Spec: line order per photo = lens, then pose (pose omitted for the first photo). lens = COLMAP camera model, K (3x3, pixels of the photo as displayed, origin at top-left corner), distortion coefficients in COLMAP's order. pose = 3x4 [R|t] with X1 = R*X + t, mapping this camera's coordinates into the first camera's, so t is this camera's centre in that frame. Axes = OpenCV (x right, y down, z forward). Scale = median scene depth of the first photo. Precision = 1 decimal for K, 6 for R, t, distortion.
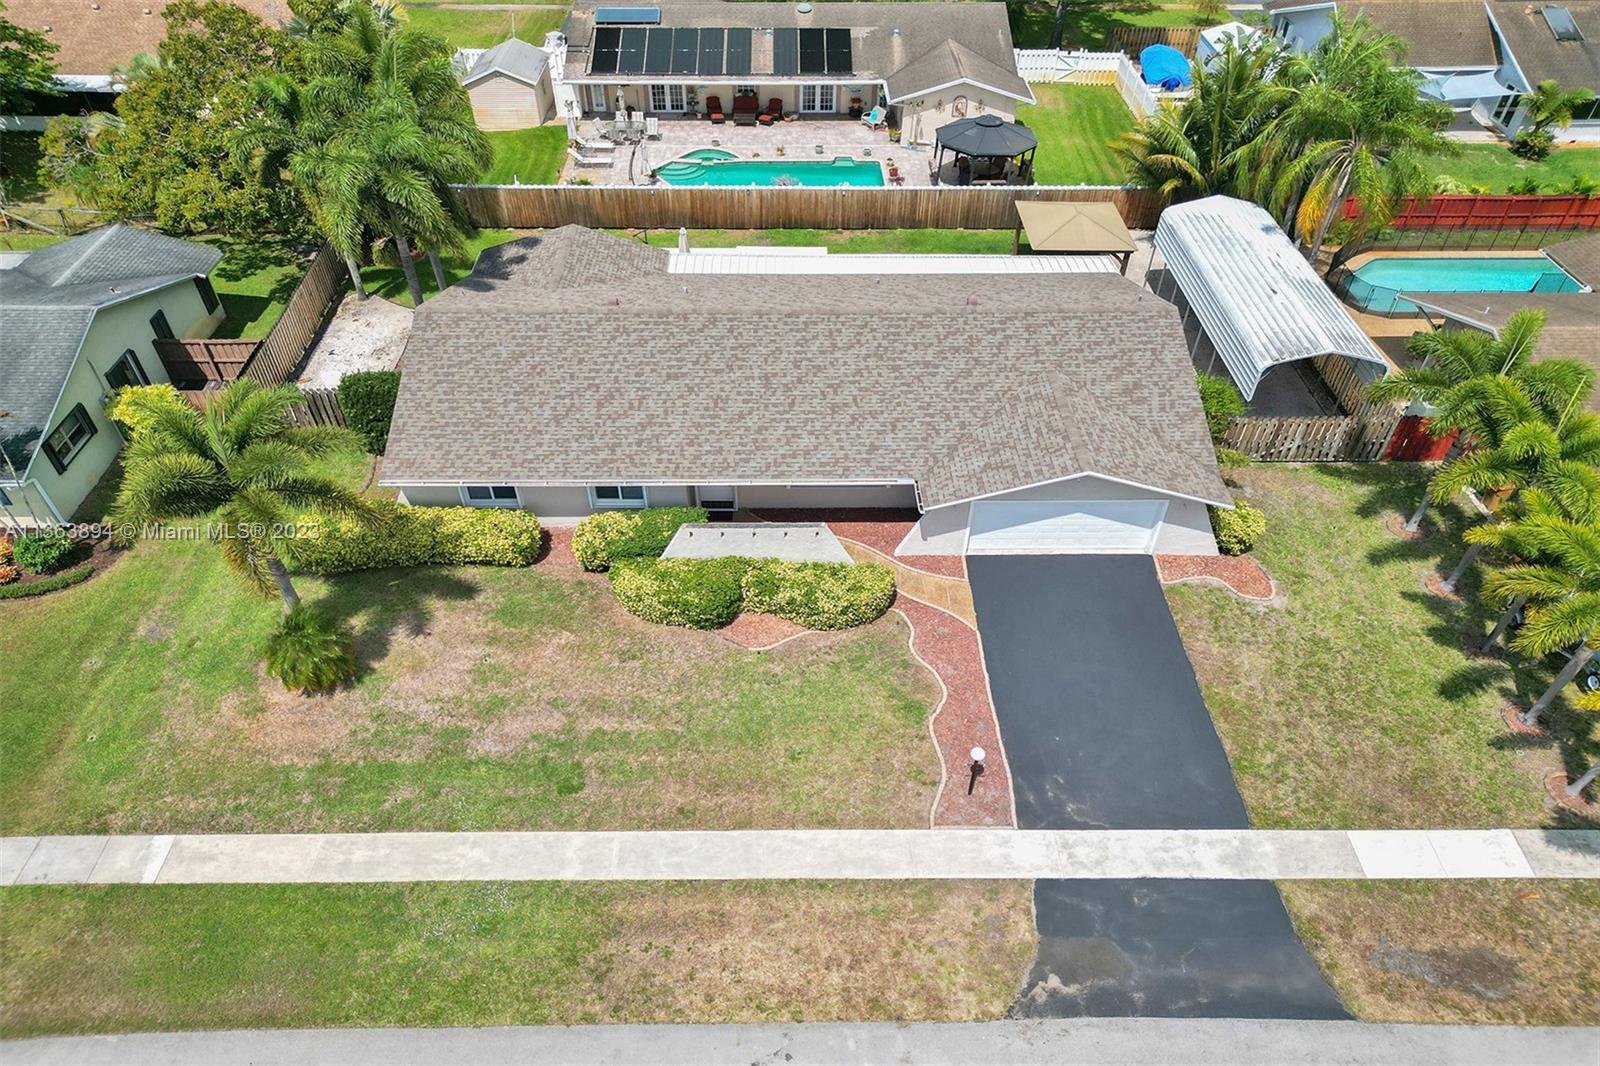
lens RADIAL K [[1052.8, 0, 793.0], [0, 1052.8, 545.2], [0, 0, 1]] dist [0.033090, -0.024654]
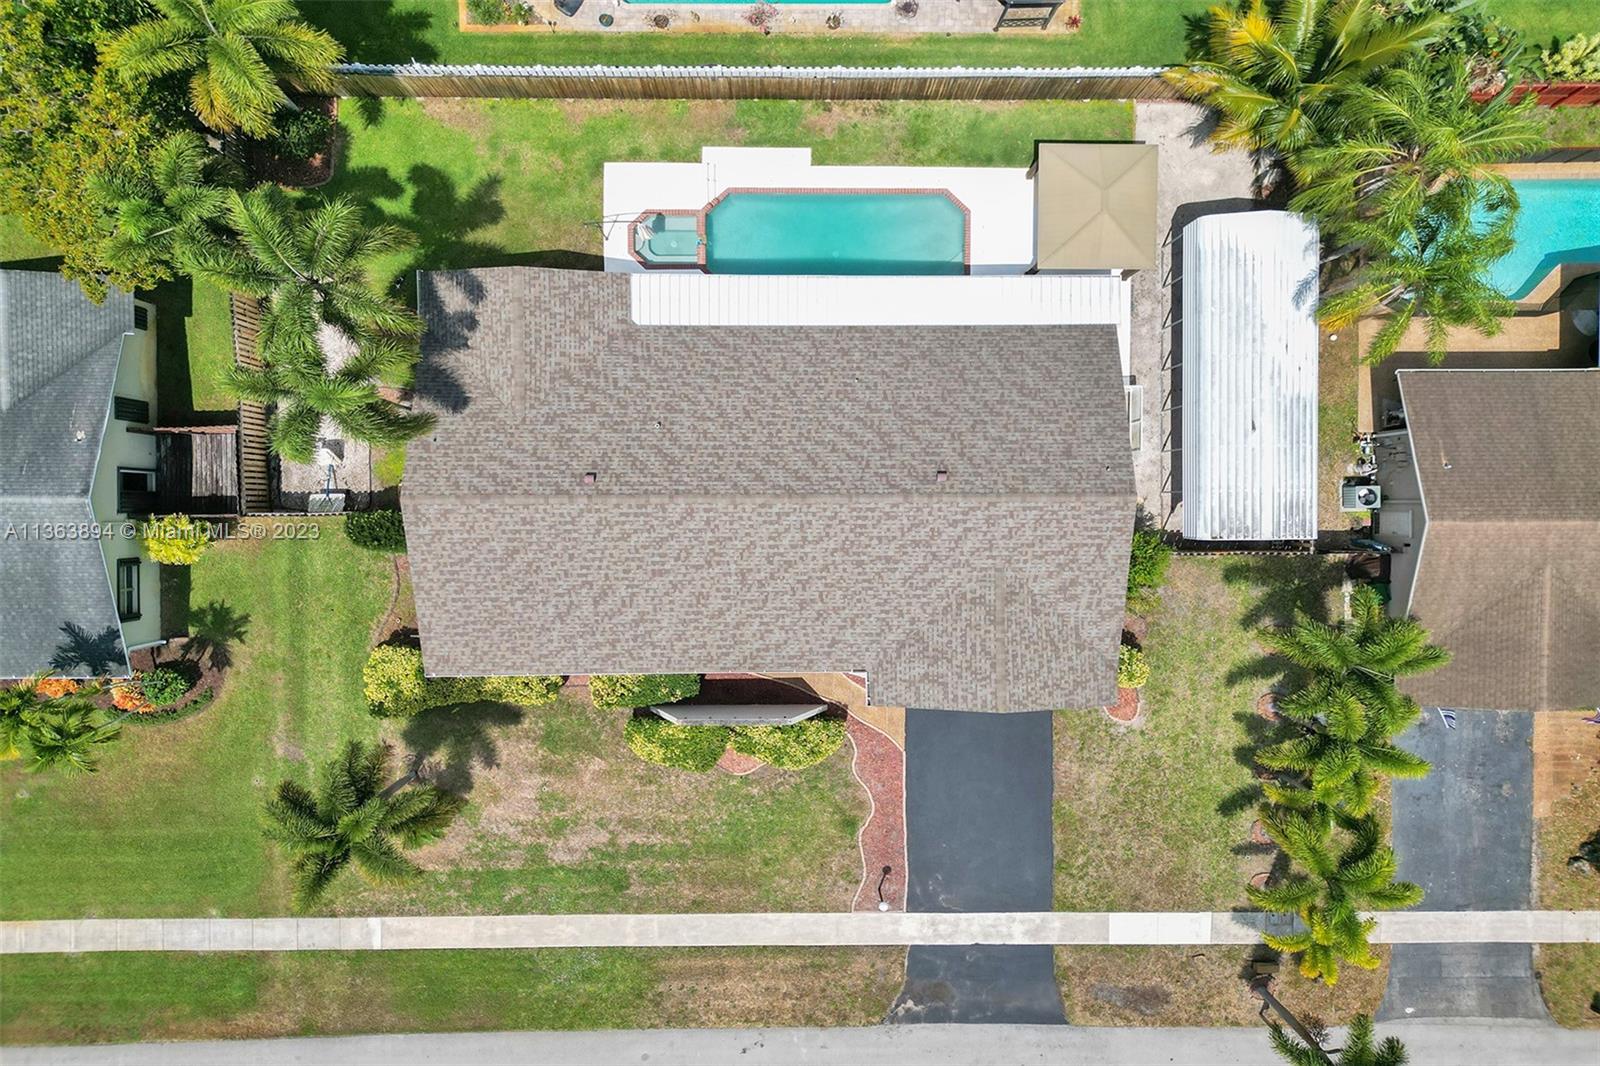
lens RADIAL K [[1052.8, 0, 790.6], [0, 1052.8, 527.1], [0, 0, 1]] dist [0.033090, -0.024654]
pose [[0.999924, 0.007211, 0.010046, 0.015889], [-0.012334, 0.639300, 0.768859, -1.170729], [-0.000878, -0.768924, 0.639340, 0.373333]]
